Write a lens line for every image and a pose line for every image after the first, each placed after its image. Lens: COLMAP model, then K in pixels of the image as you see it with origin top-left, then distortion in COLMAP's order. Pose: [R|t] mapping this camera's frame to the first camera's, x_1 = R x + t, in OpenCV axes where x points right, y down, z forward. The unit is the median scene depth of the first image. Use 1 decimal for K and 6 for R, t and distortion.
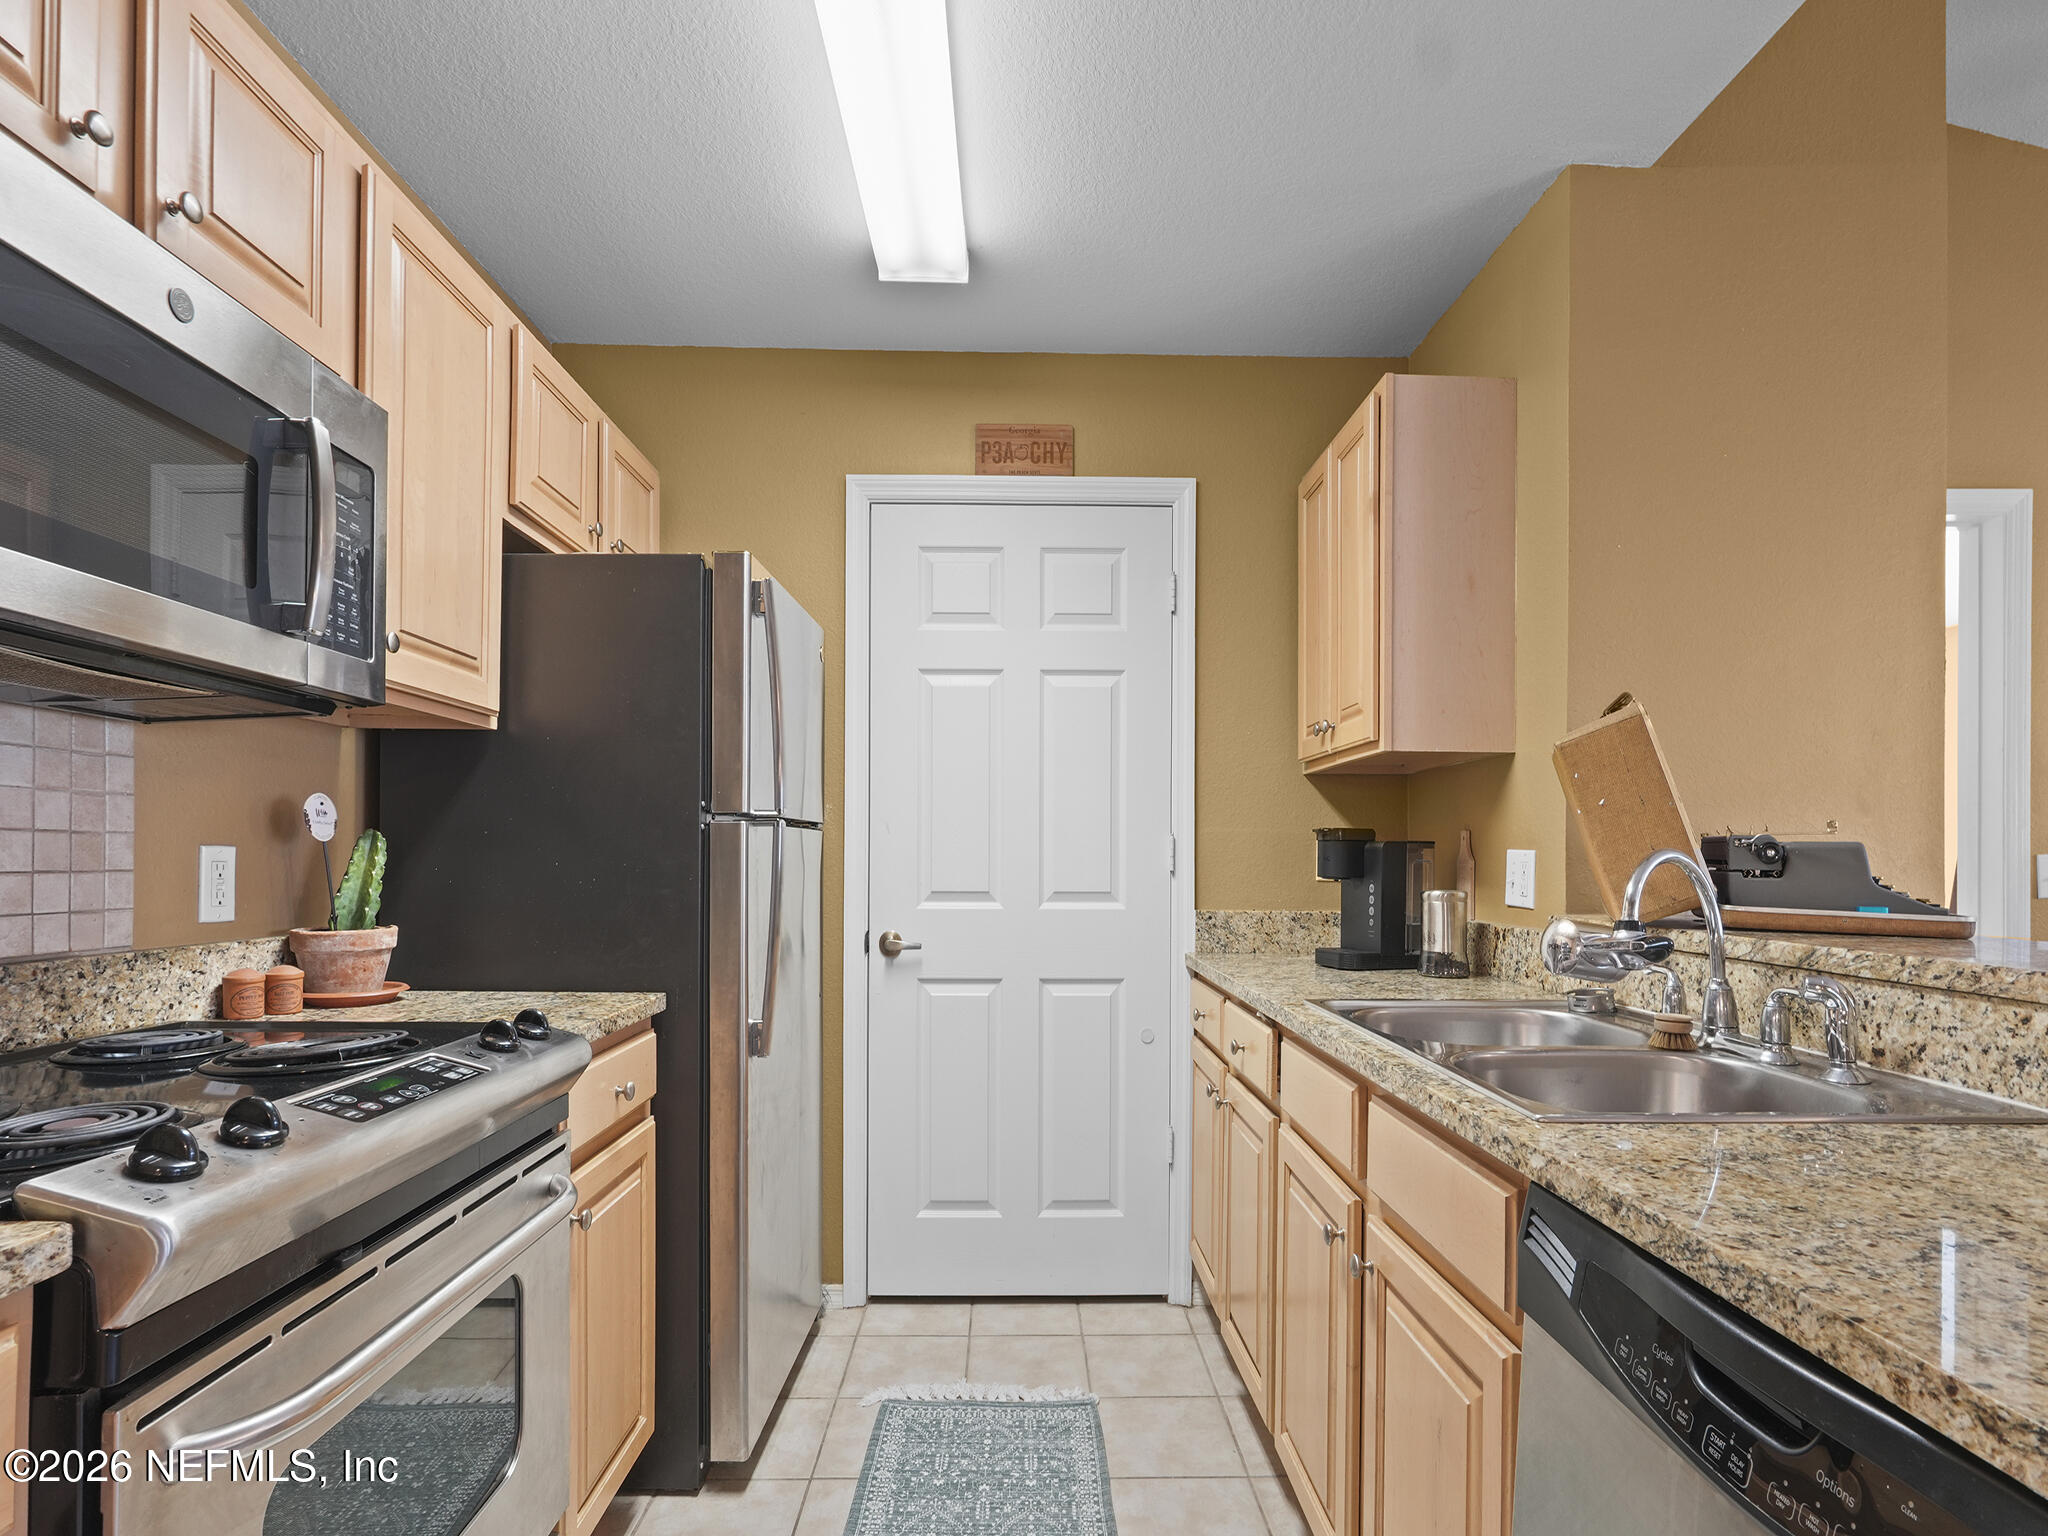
lens RADIAL K [[964.1, 0, 1024.0], [0, 964.1, 858.2], [0, 0, 1]] dist [0.001051, 0.001303]
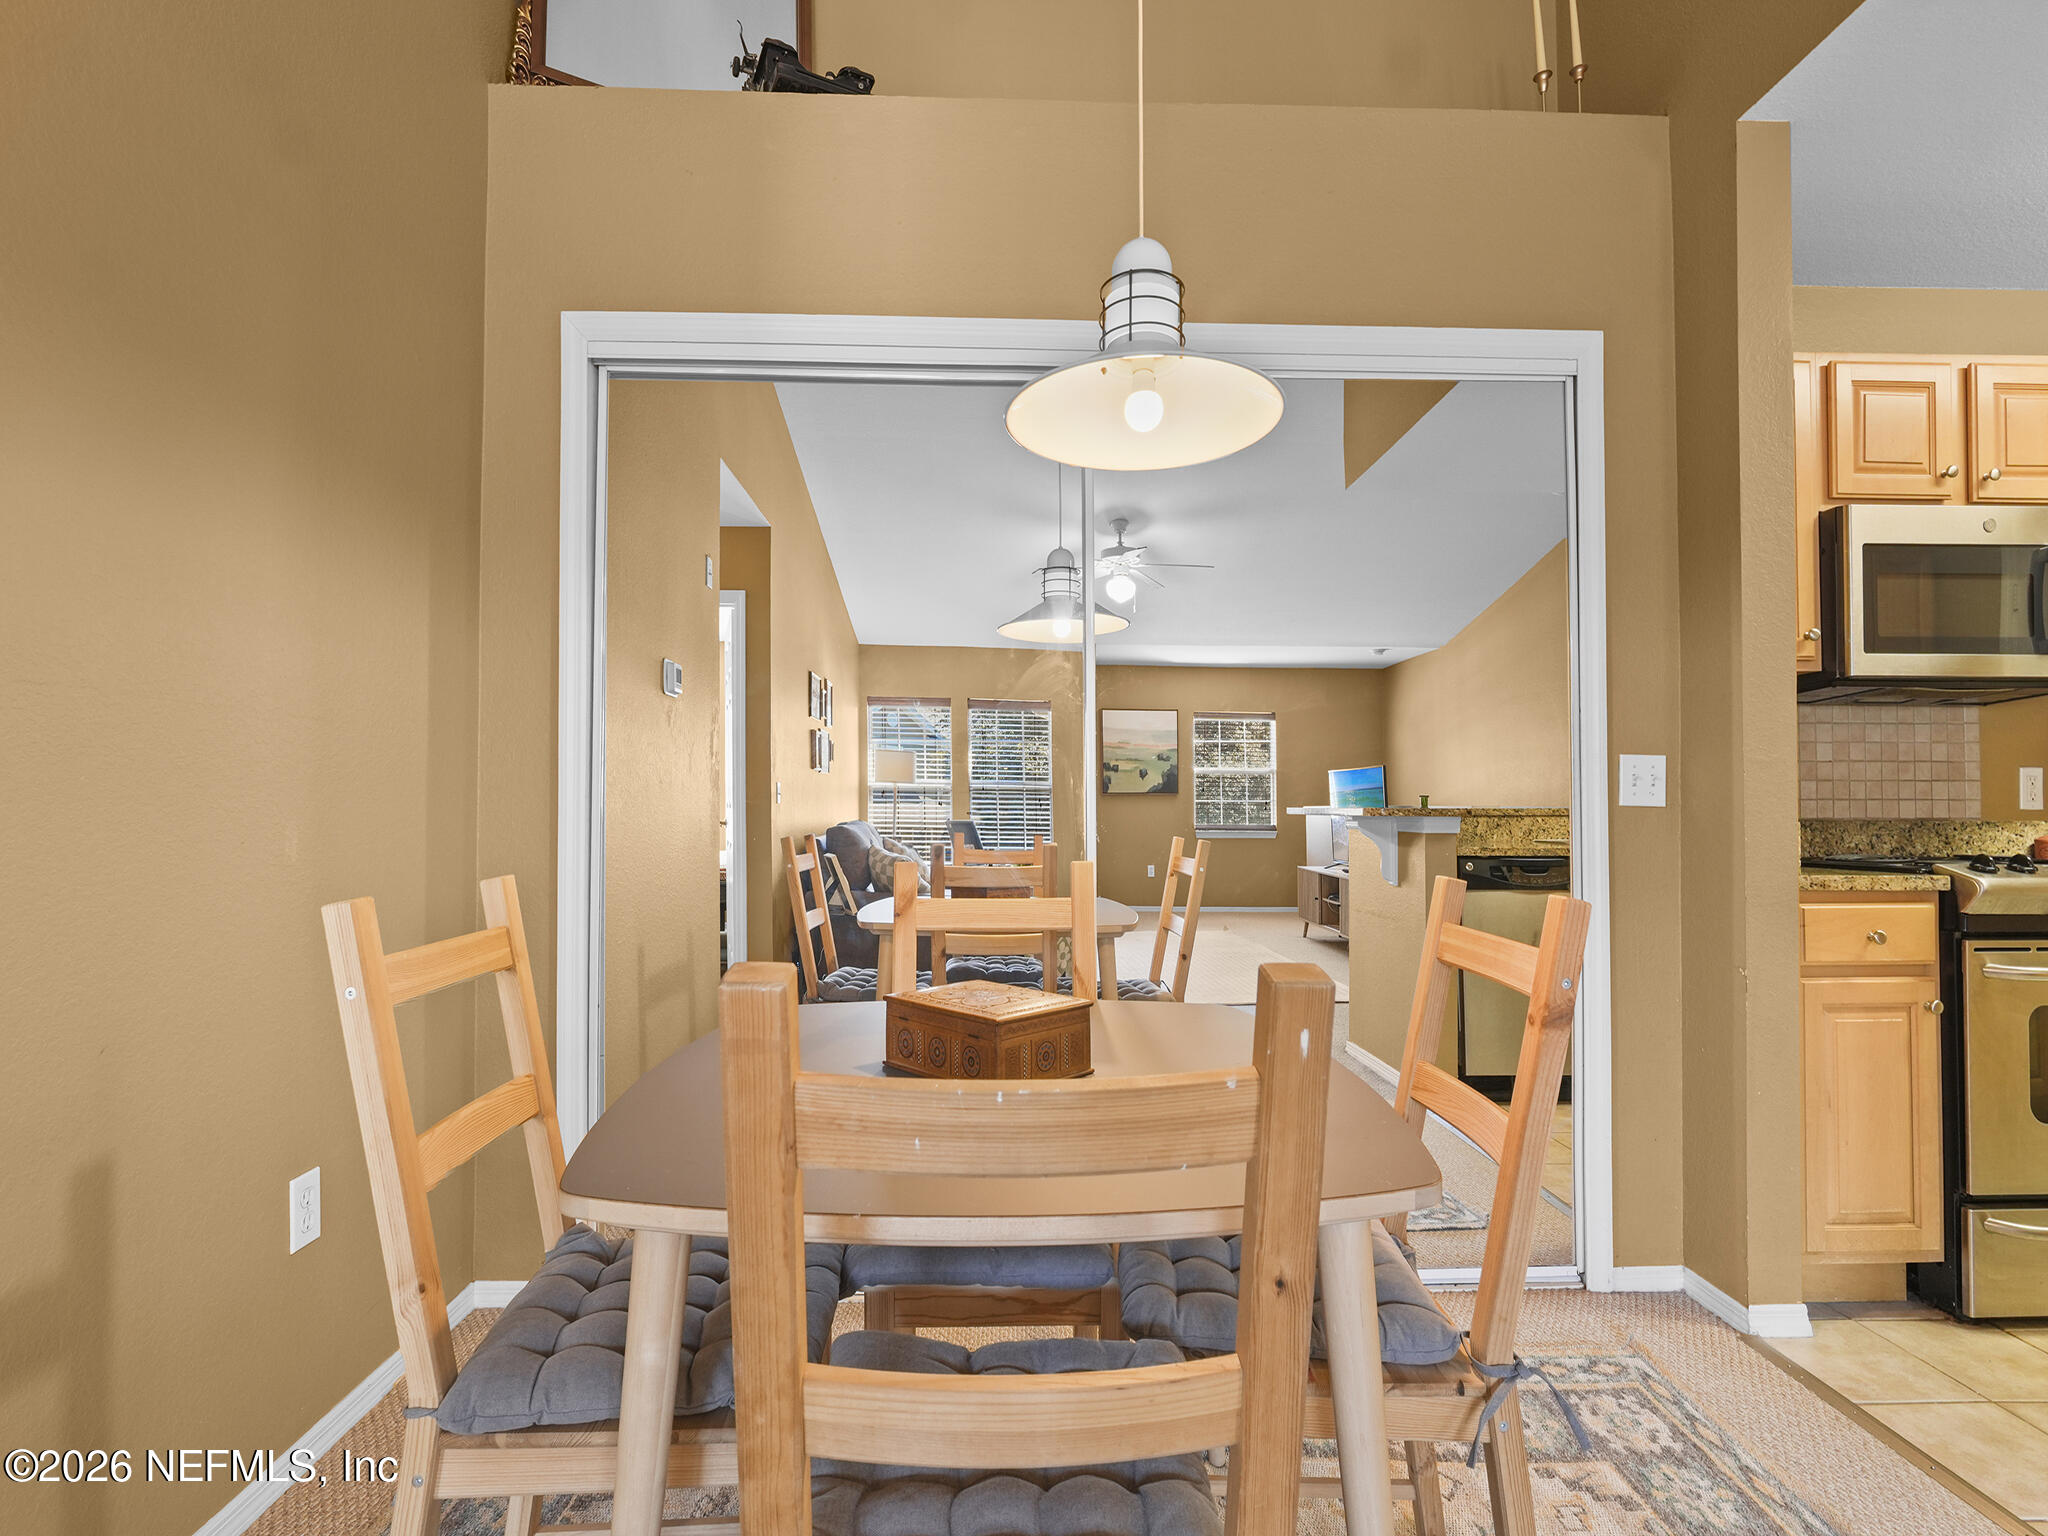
lens RADIAL K [[953.7, 0, 1021.5], [0, 953.7, 800.2], [0, 0, 1]] dist [0.001313, 0.000505]
pose [[0.018169, -0.024893, -0.999525, 1.156396], [0.001848, 0.999689, -0.024864, 0.114118], [0.999833, -0.001395, 0.018209, -1.159074]]
